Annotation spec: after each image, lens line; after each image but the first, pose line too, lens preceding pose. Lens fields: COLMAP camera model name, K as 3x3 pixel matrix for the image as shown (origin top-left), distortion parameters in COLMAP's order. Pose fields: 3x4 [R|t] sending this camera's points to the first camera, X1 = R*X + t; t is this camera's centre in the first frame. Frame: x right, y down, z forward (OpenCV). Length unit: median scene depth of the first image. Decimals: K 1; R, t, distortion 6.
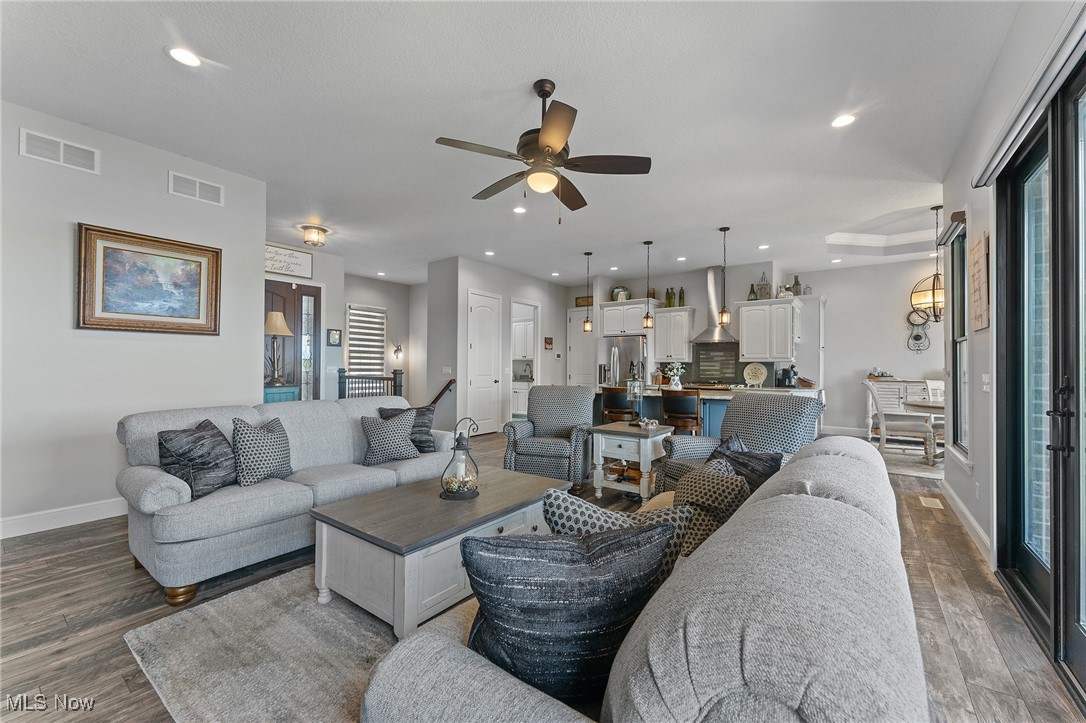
lens RADIAL K [[432.8, 0, 550.3], [0, 432.8, 359.9], [0, 0, 1]] dist [0.005358, -0.000703]
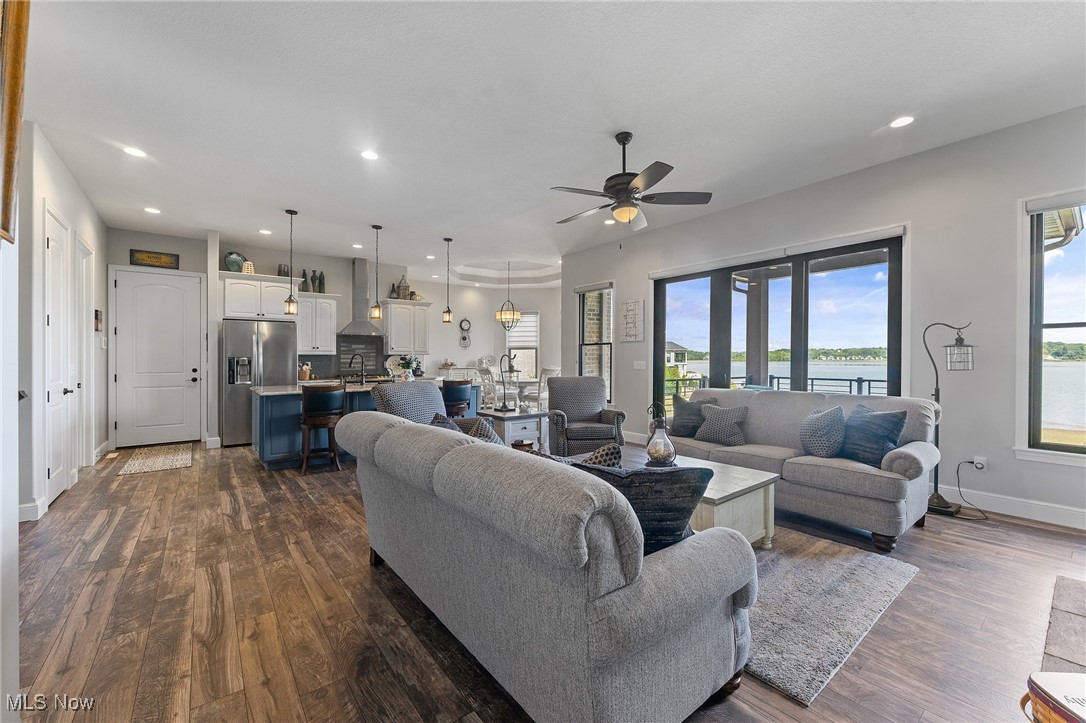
lens RADIAL K [[432.8, 0, 541.3], [0, 432.8, 360.6], [0, 0, 1]] dist [0.005358, -0.000703]
pose [[0.269311, -0.011339, 0.962987, -0.470253], [-0.009862, 0.999846, 0.014531, 0.000326], [-0.963003, -0.013410, 0.269157, 0.318183]]
